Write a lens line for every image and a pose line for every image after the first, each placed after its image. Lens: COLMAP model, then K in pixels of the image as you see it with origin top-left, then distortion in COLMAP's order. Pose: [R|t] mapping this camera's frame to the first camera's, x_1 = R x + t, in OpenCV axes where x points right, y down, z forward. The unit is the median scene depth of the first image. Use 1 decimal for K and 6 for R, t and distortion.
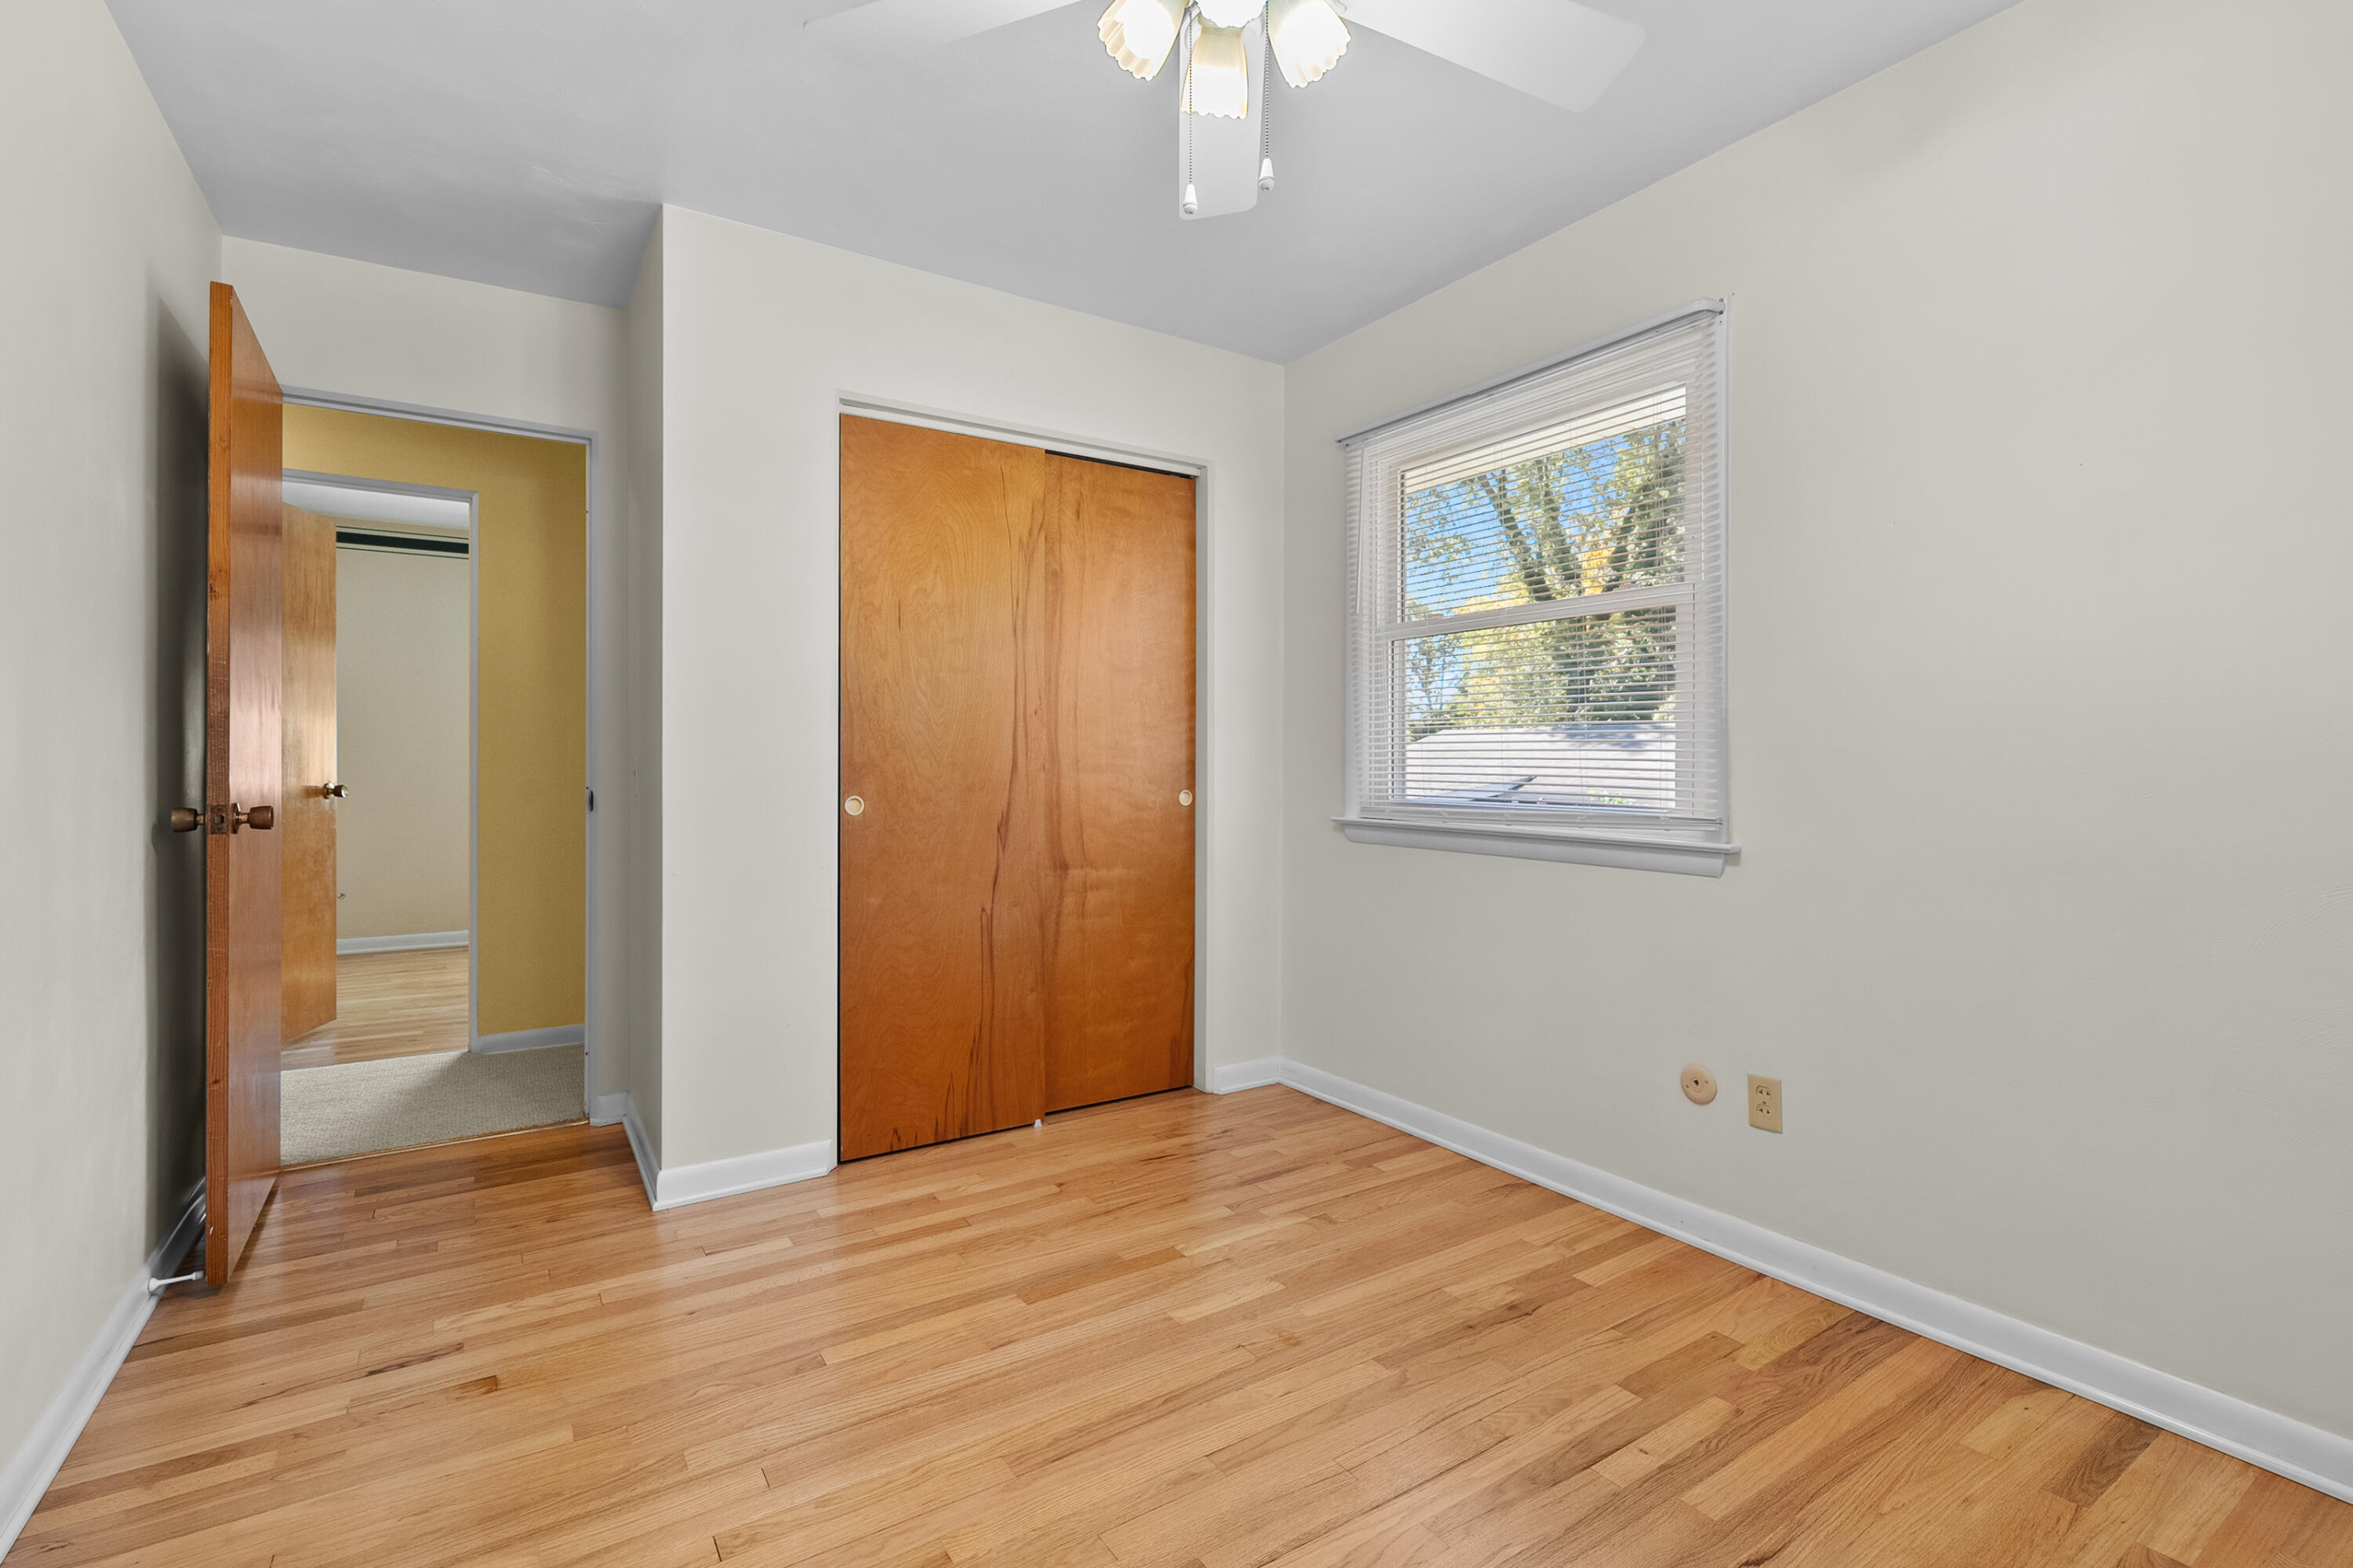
lens RADIAL K [[1076.7, 0, 1174.1], [0, 1076.7, 753.4], [0, 0, 1]] dist [-0.002080, 0.000241]
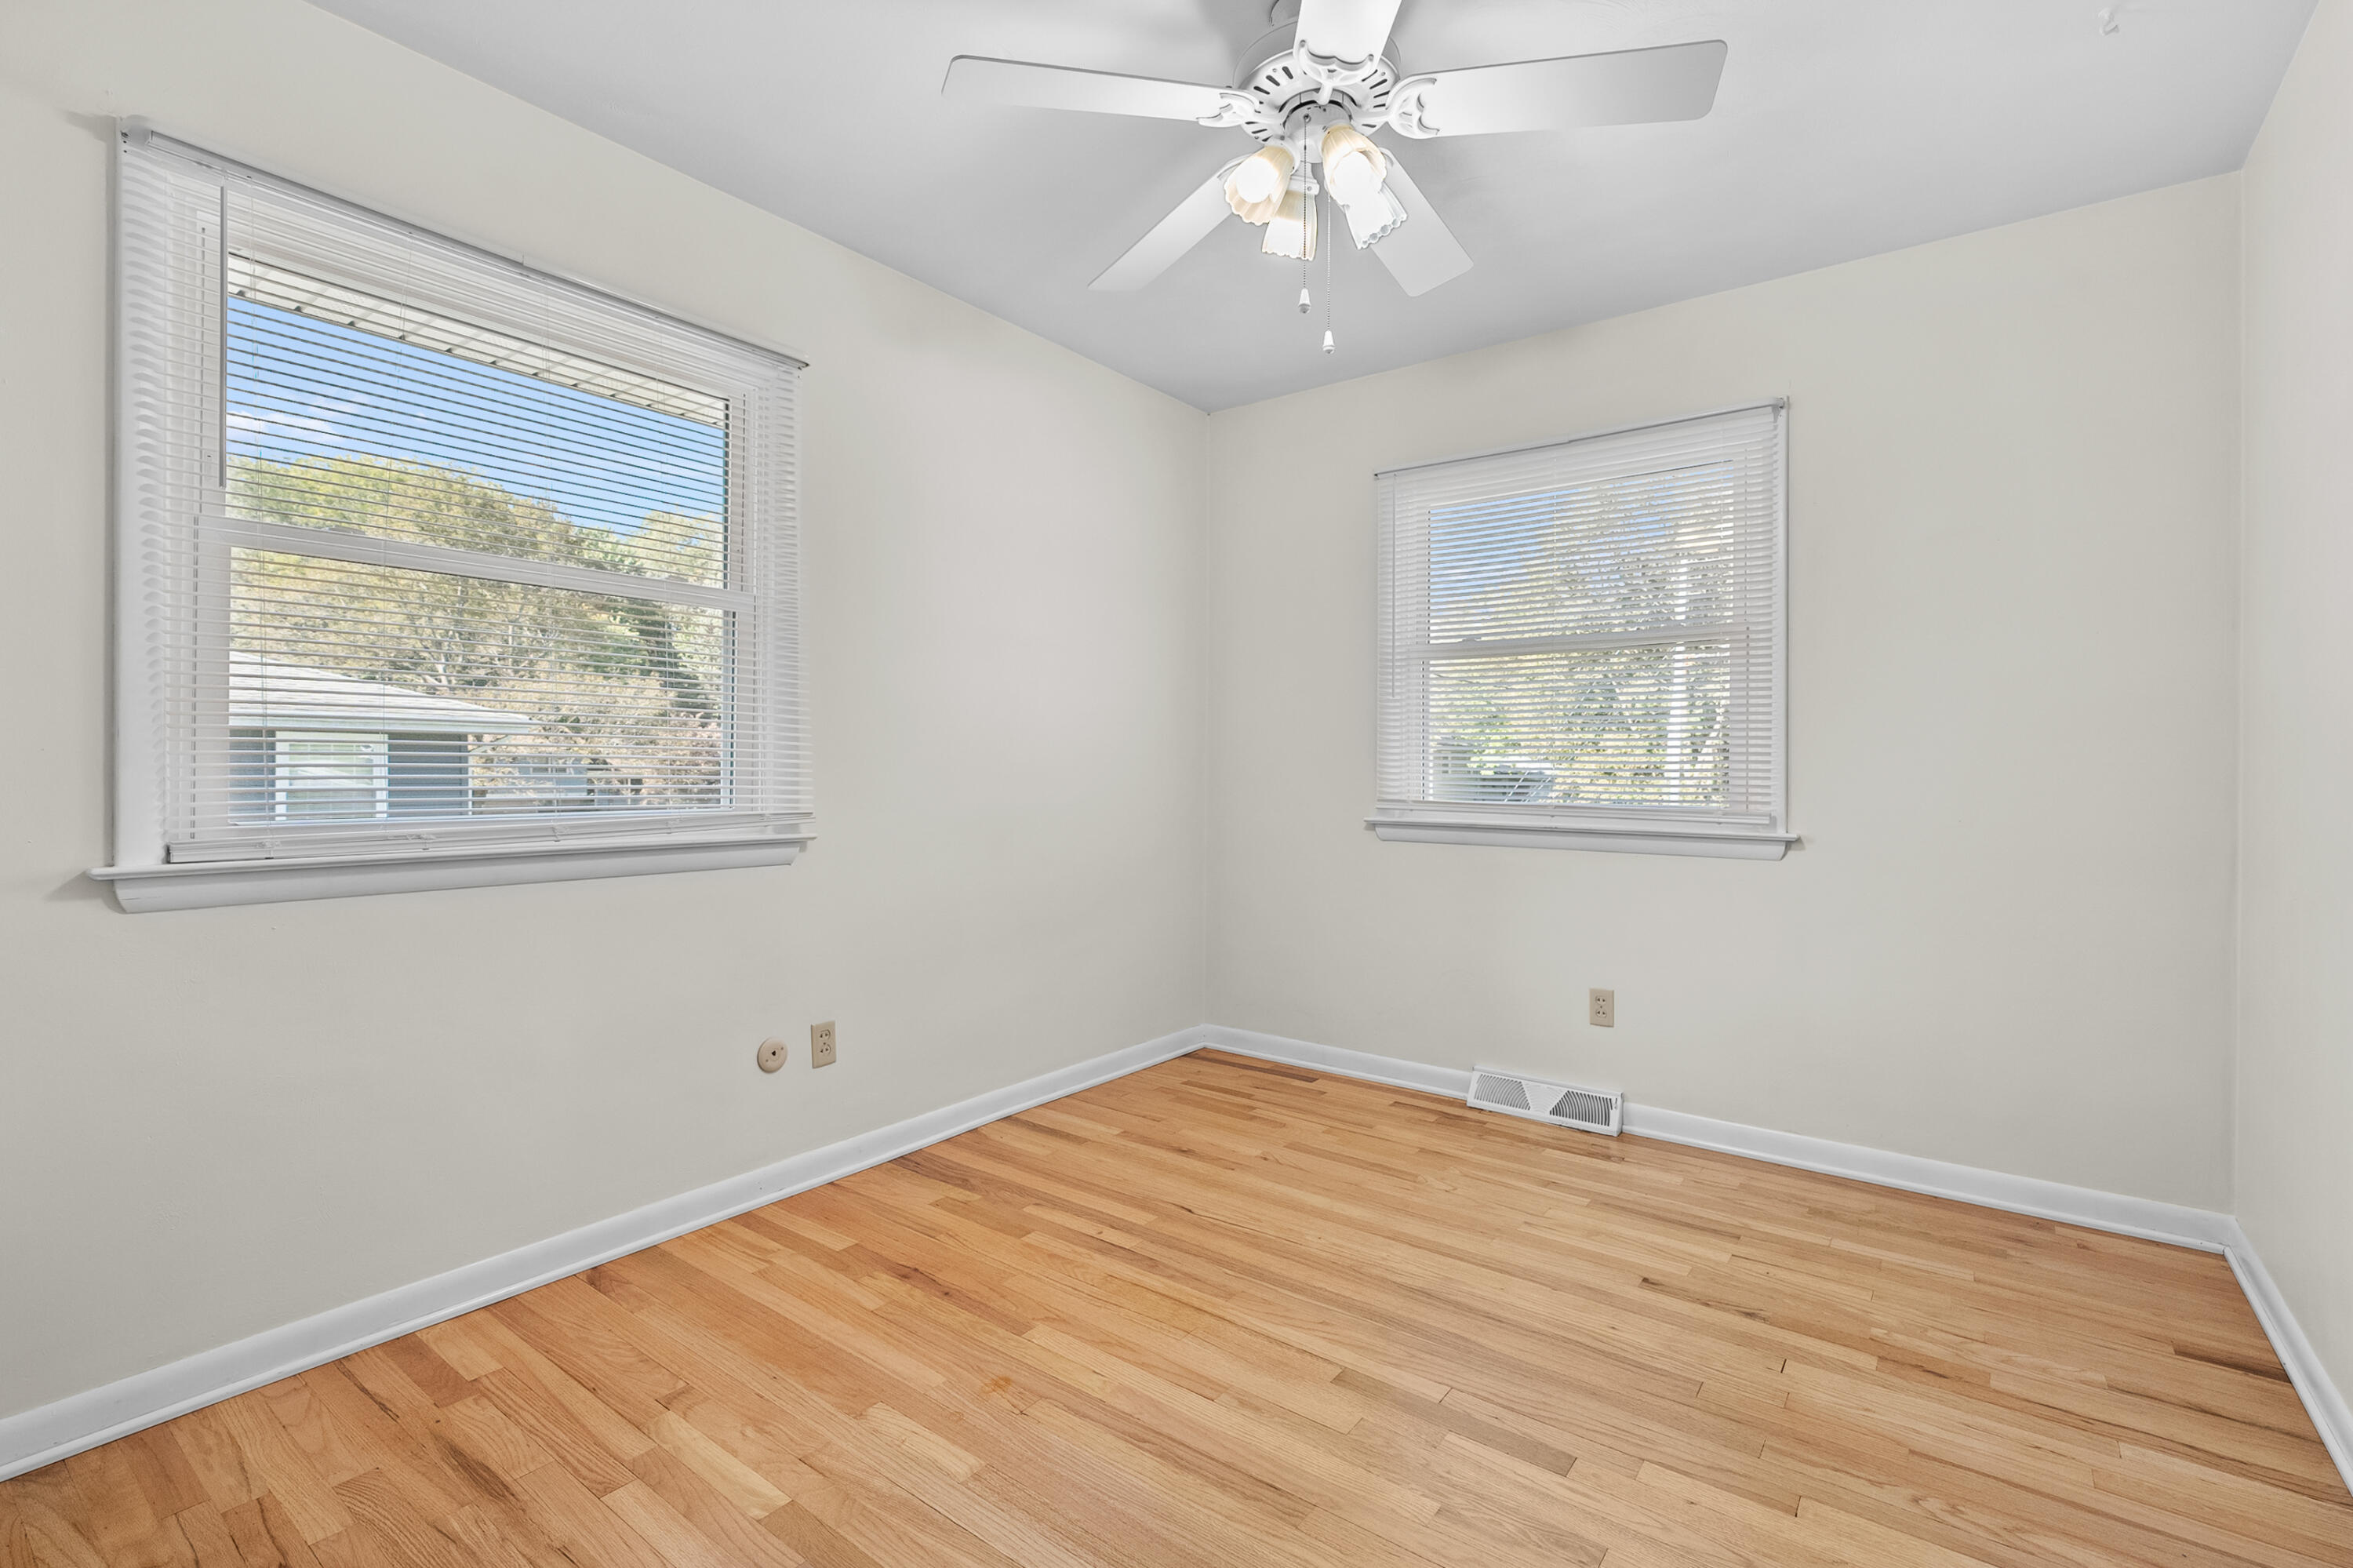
lens RADIAL K [[1076.7, 0, 1174.1], [0, 1076.7, 753.4], [0, 0, 1]] dist [-0.002080, 0.000241]
pose [[-0.343511, 0.004735, 0.939137, -0.739258], [-0.014406, 0.999843, -0.010310, 0.004699], [-0.939038, -0.017071, -0.343389, 1.066461]]
